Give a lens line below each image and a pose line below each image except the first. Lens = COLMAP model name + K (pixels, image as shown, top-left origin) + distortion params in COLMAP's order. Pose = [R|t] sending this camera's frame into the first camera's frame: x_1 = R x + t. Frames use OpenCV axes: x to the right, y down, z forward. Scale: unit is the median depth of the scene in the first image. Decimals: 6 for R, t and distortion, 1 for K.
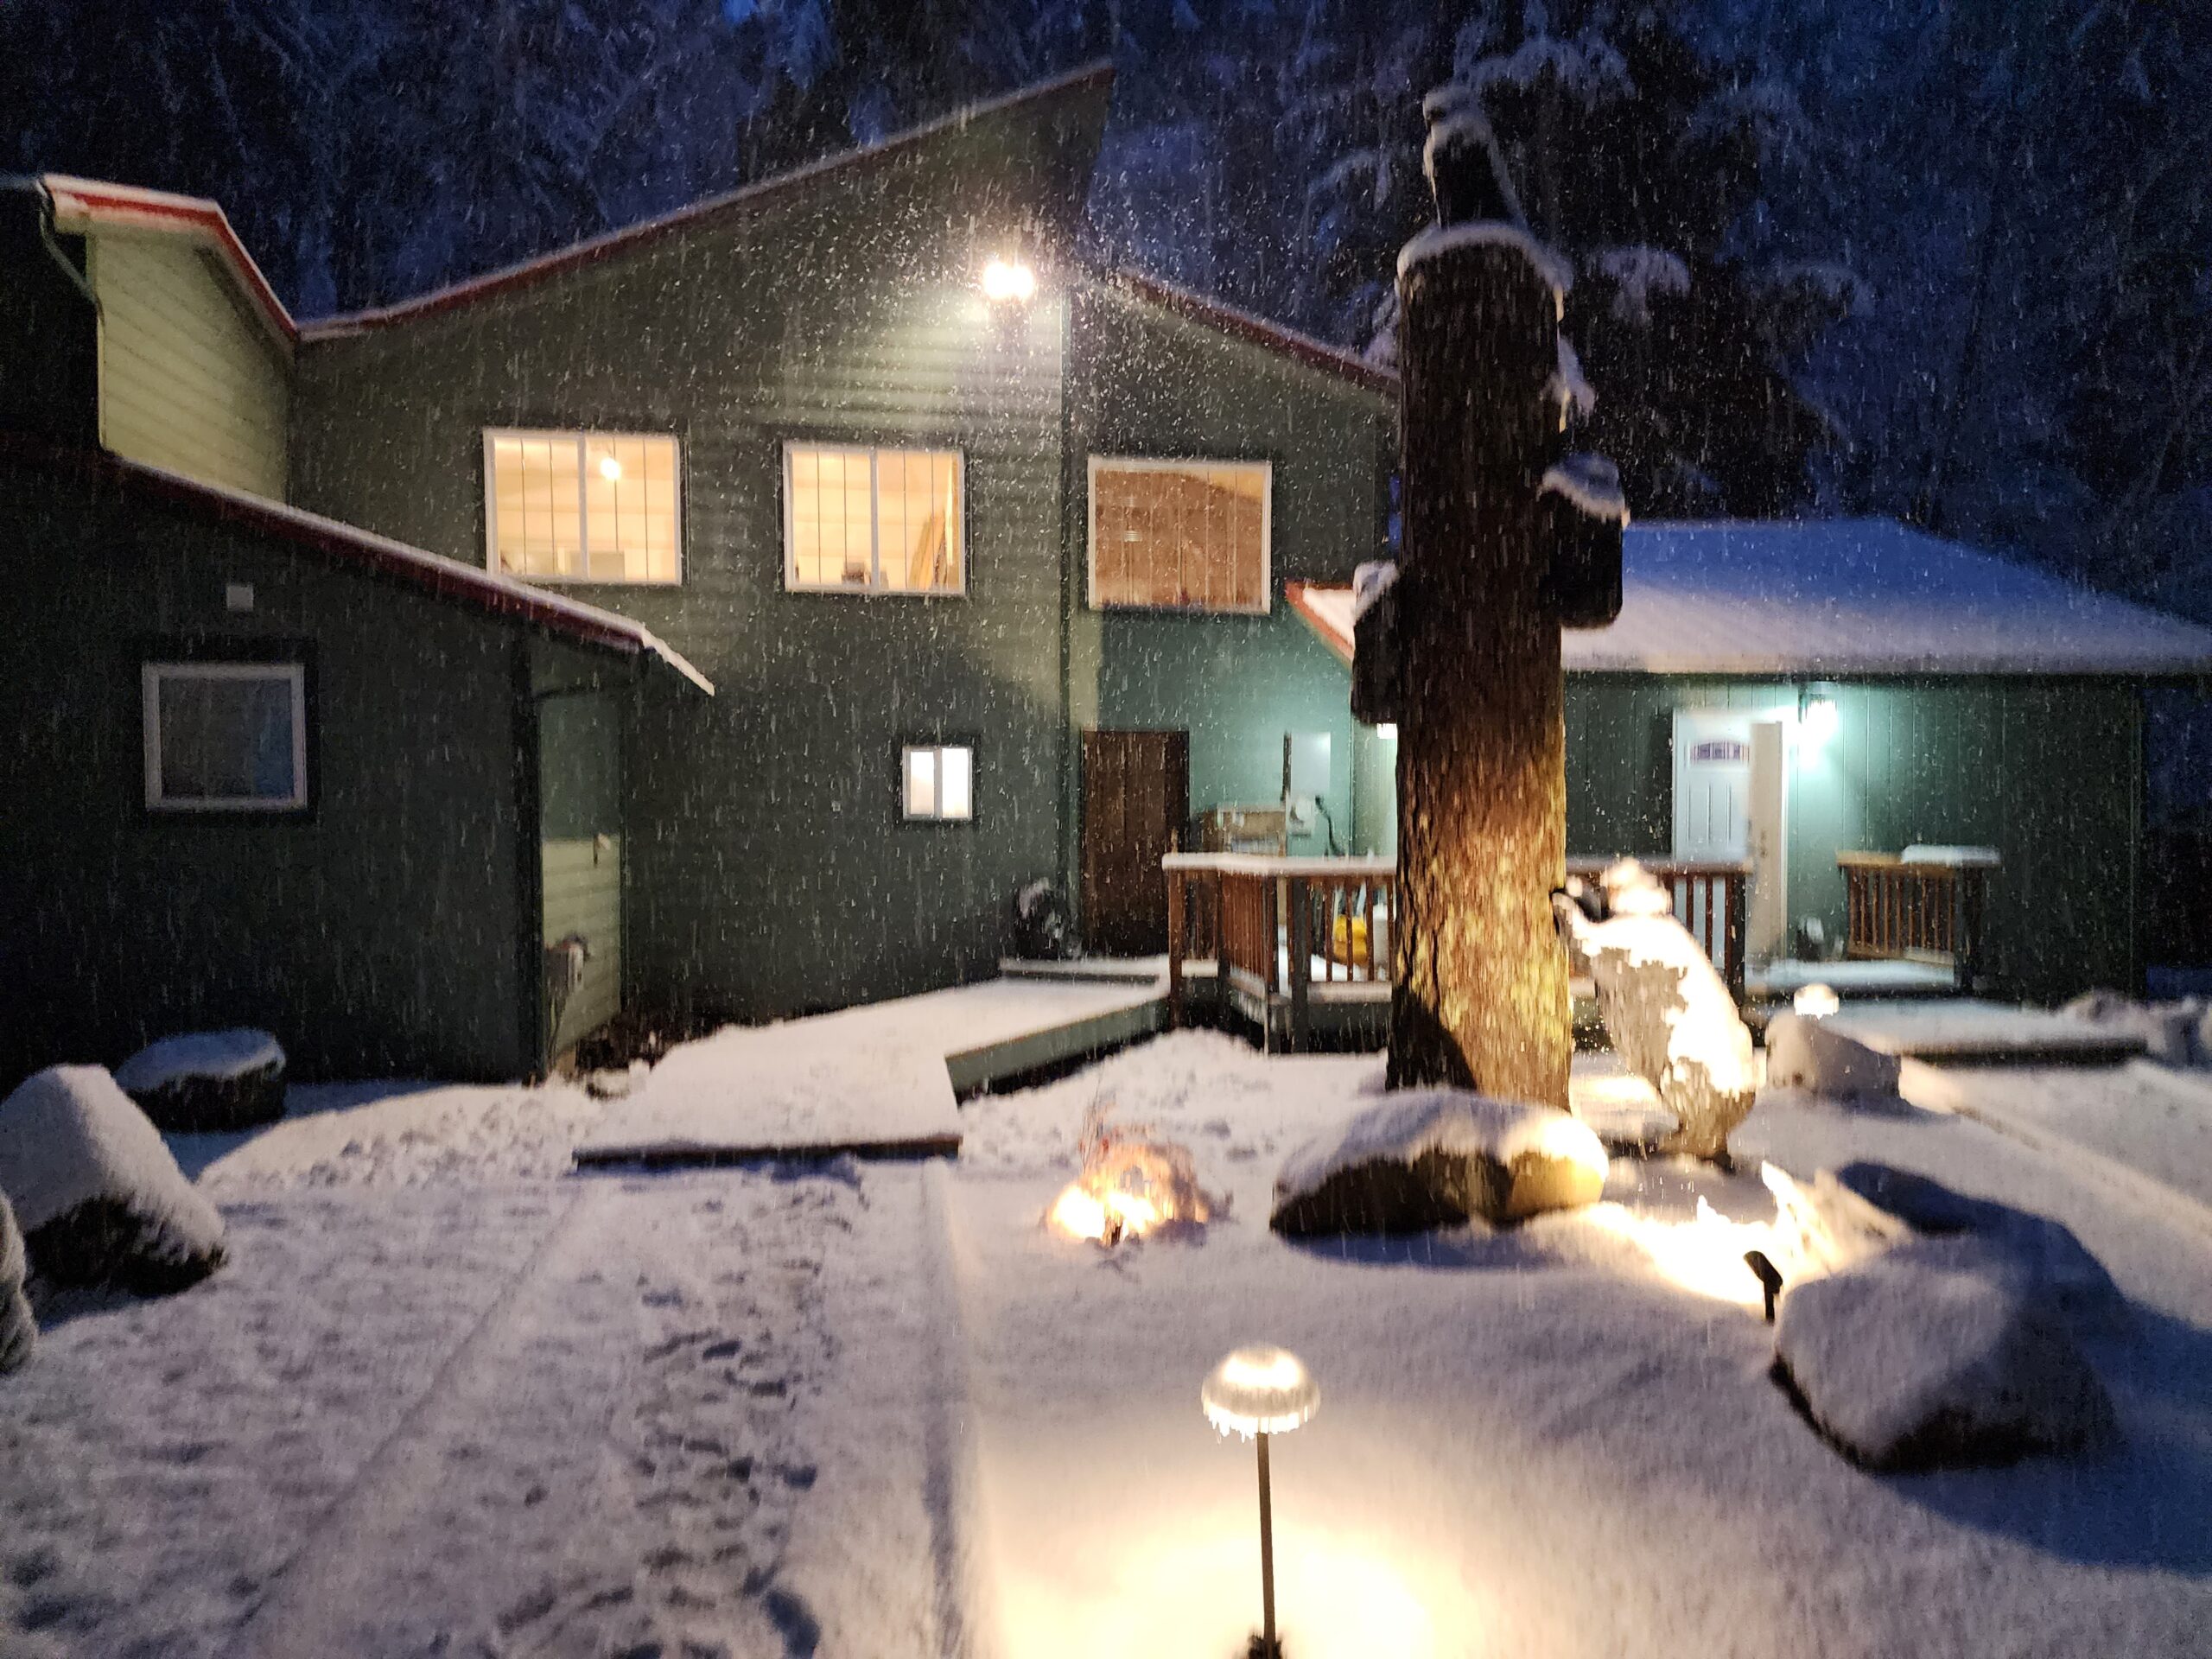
lens RADIAL K [[1458.3, 0, 1116.5], [0, 1458.3, 845.0], [0, 0, 1]] dist [0.048993, -0.030565]
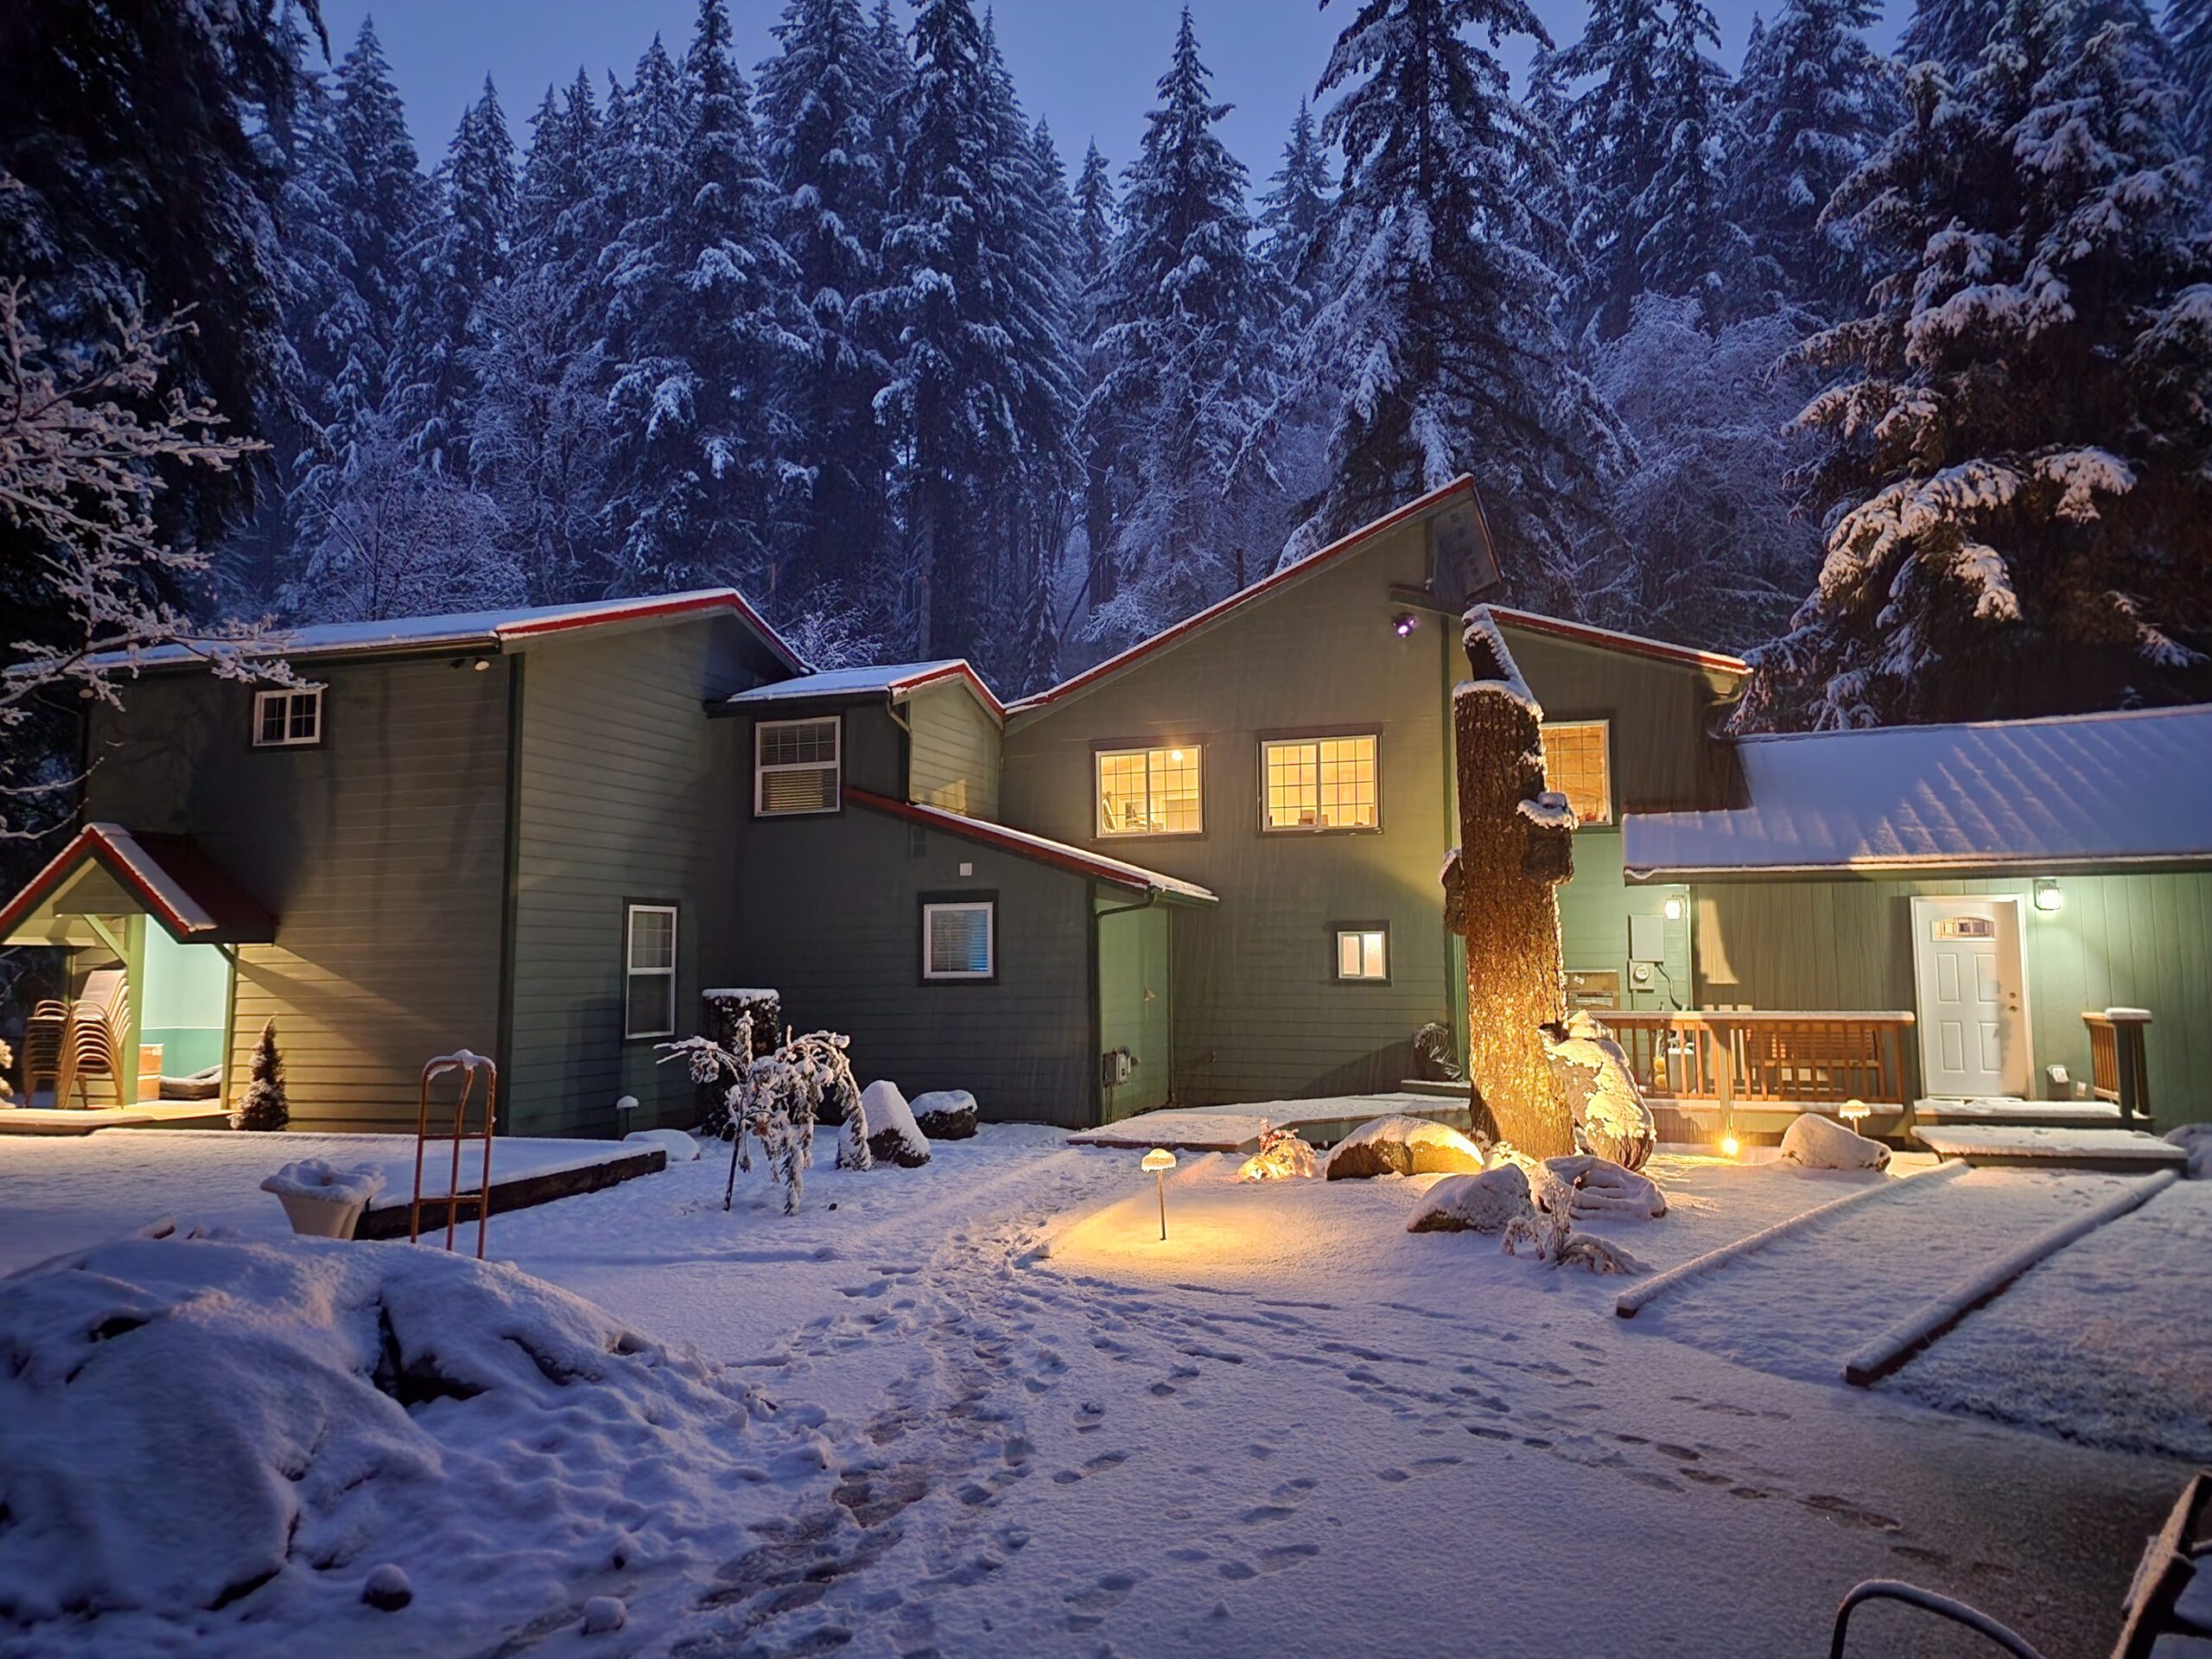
lens RADIAL K [[1458.3, 0, 1102.3], [0, 1458.3, 816.4], [0, 0, 1]] dist [0.048993, -0.030565]
pose [[0.884859, -0.053291, -0.462801, 0.352145], [-0.003131, 0.992733, -0.120300, -0.003343], [0.465849, 0.107897, 0.878262, -0.468583]]
